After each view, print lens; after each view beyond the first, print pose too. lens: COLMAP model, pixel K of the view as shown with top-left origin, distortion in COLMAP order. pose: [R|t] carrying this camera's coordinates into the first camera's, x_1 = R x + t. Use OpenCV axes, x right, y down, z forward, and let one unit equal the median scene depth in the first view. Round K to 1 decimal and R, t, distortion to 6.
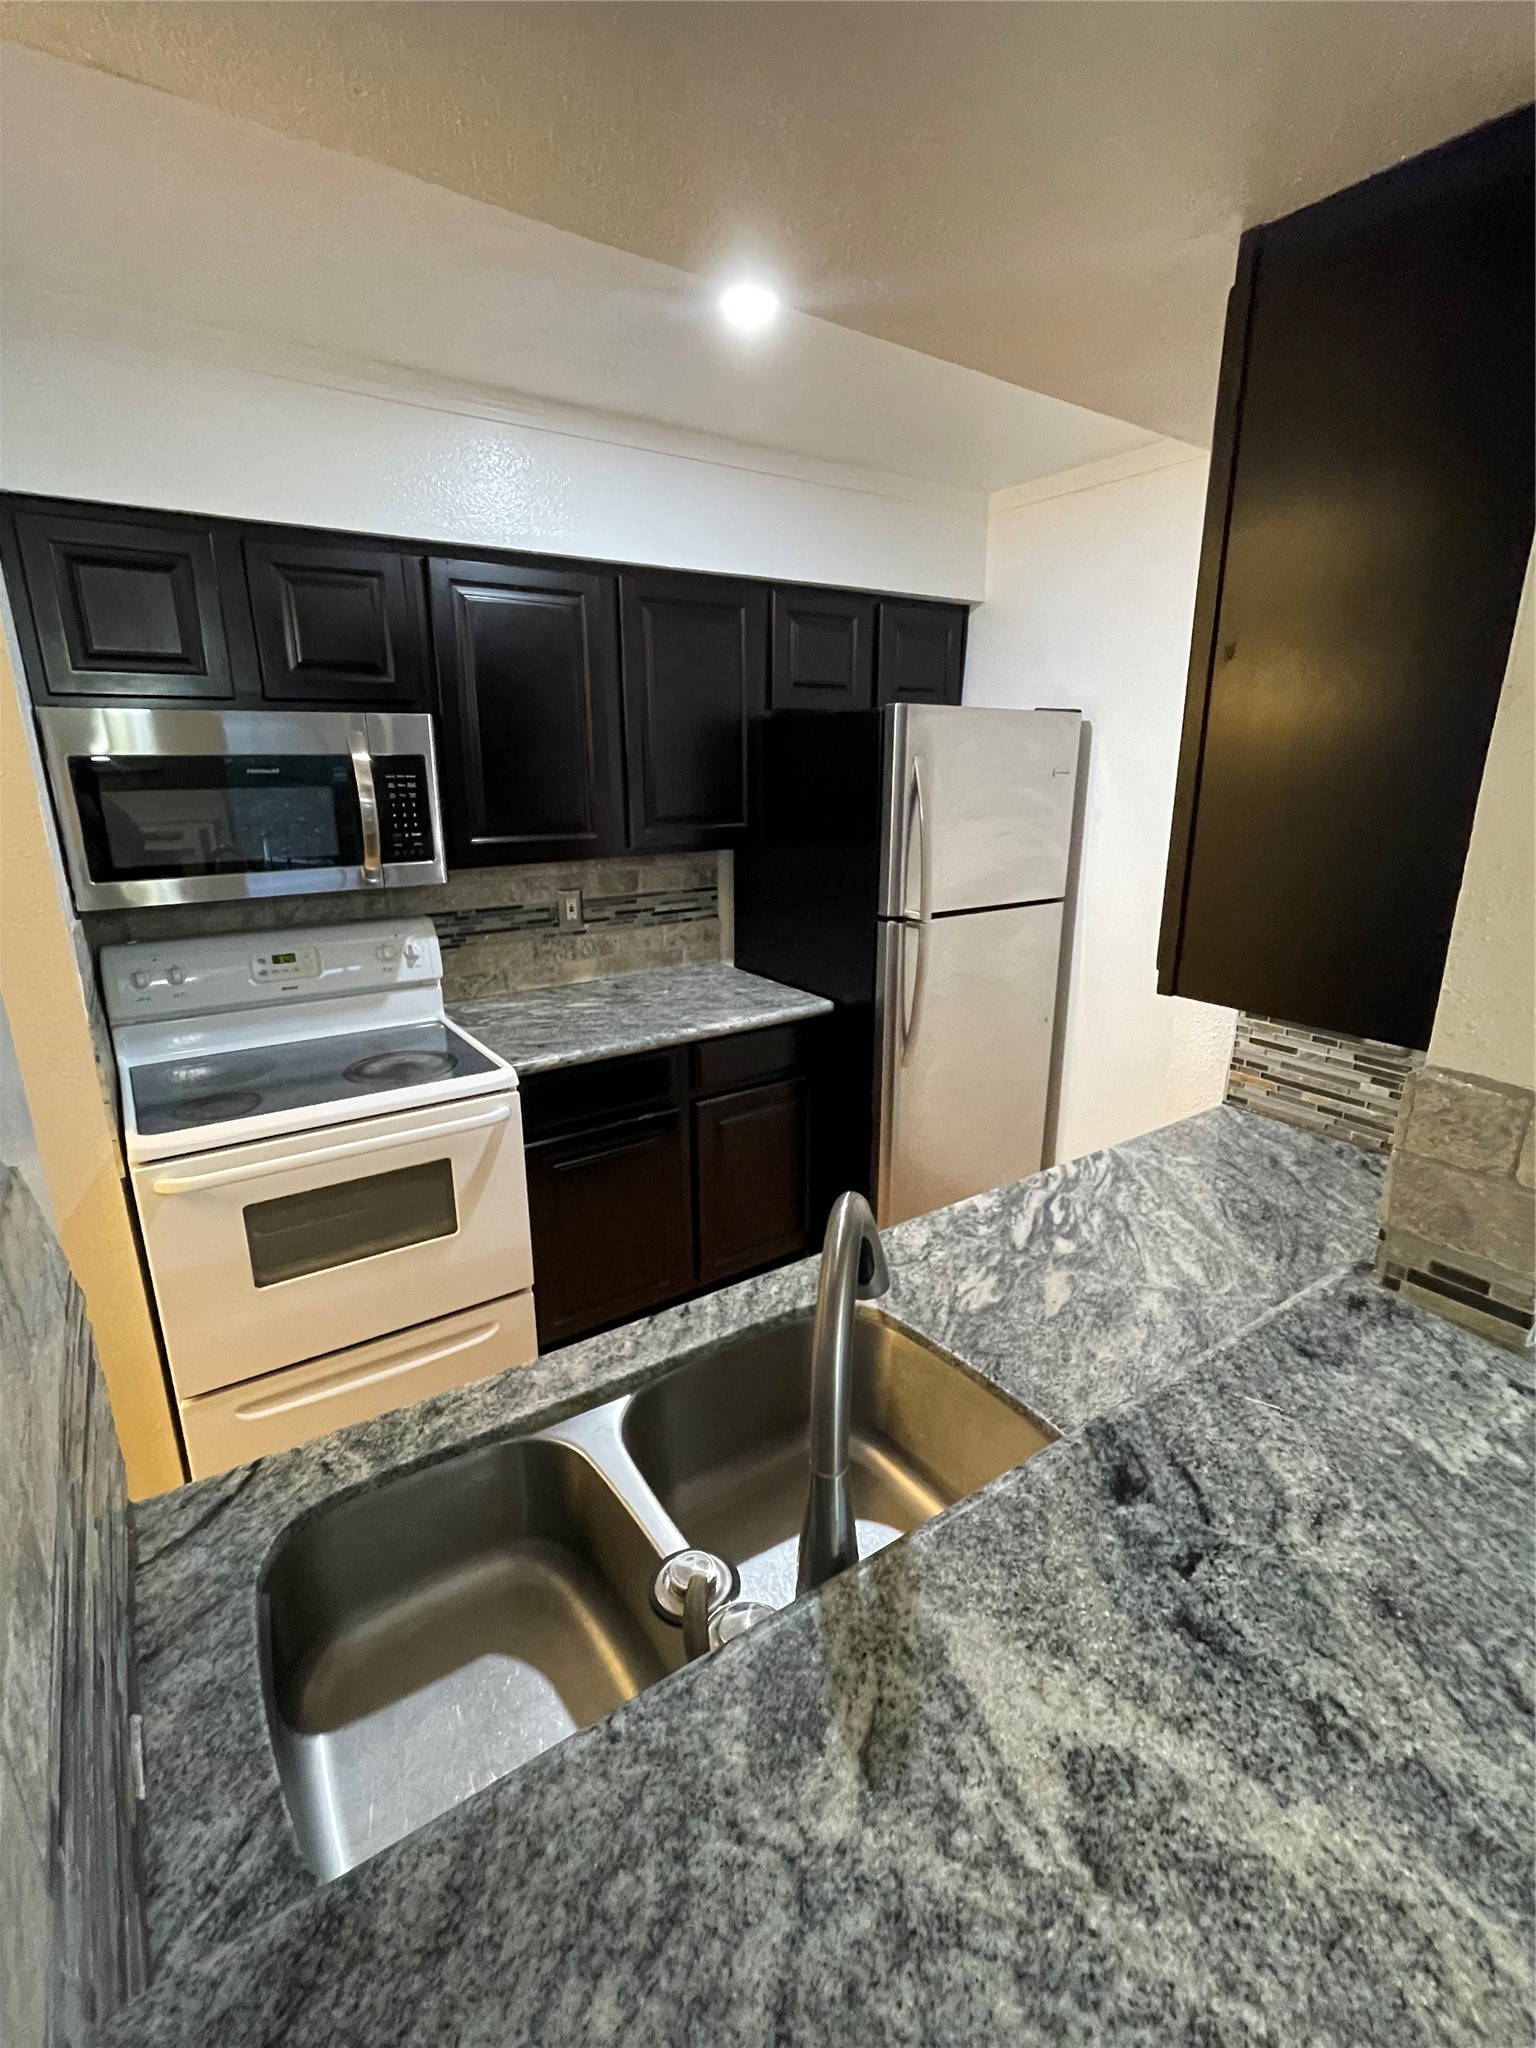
lens RADIAL K [[927.9, 0, 772.5], [0, 927.9, 1011.4], [0, 0, 1]] dist [0.000297, 0.001118]
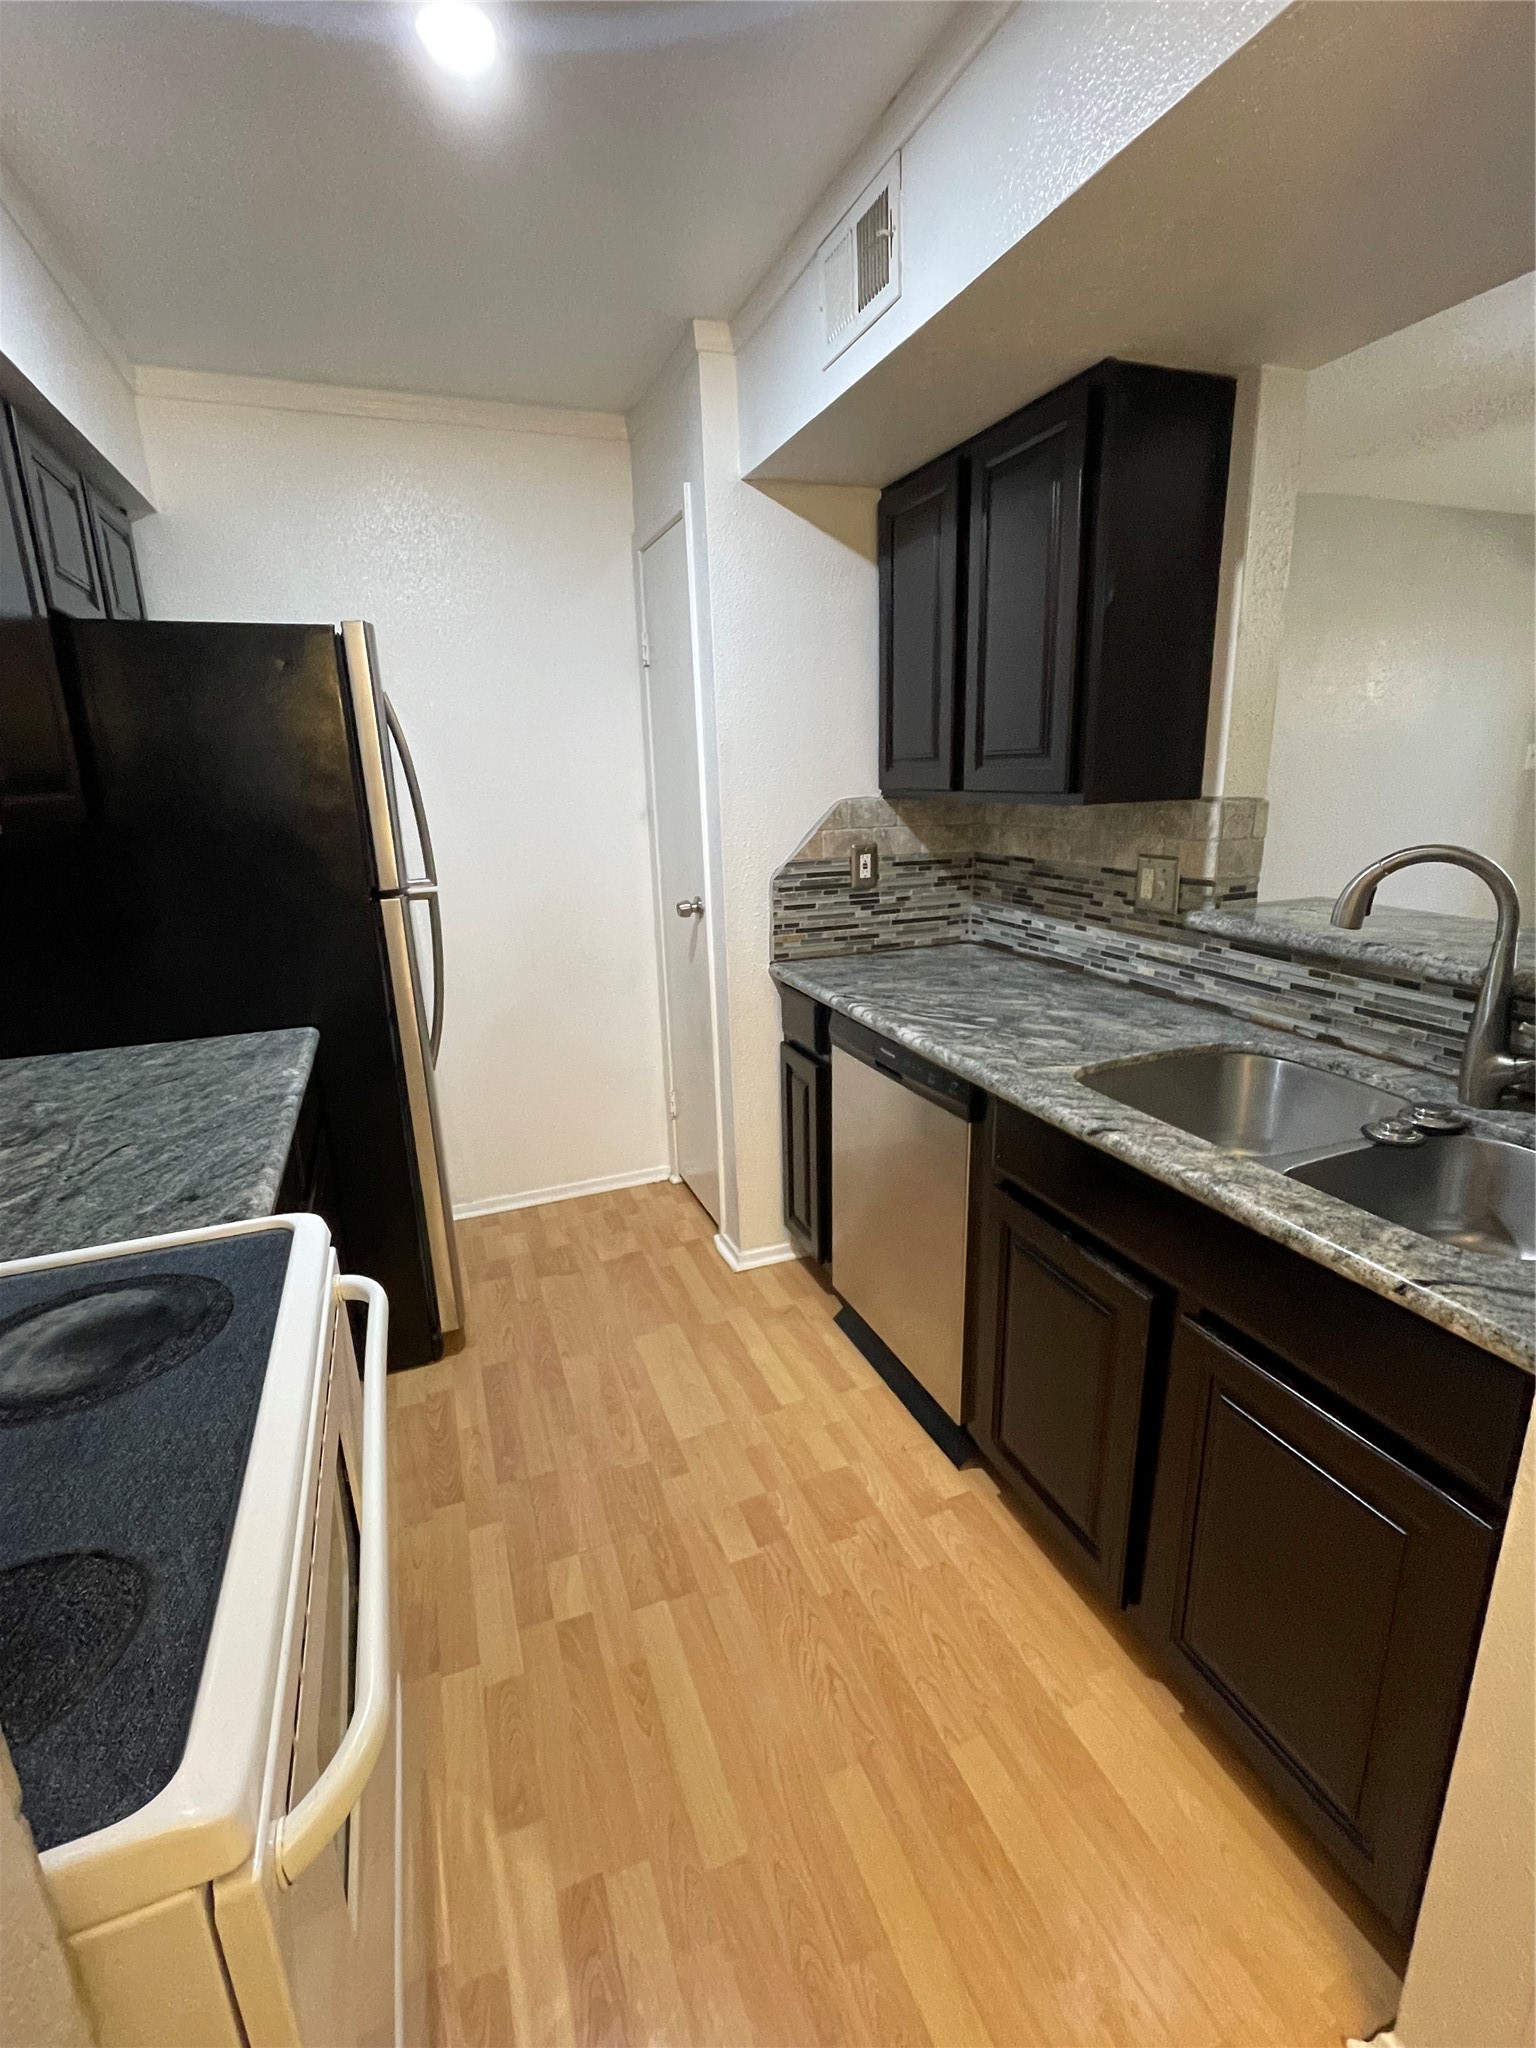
lens RADIAL K [[927.9, 0, 769.2], [0, 927.9, 1013.8], [0, 0, 1]] dist [0.000297, 0.001118]
pose [[0.236530, -0.253448, 0.937986, -0.652606], [0.285416, 0.940913, 0.182266, -0.063154], [-0.928758, 0.224605, 0.294892, 0.543370]]
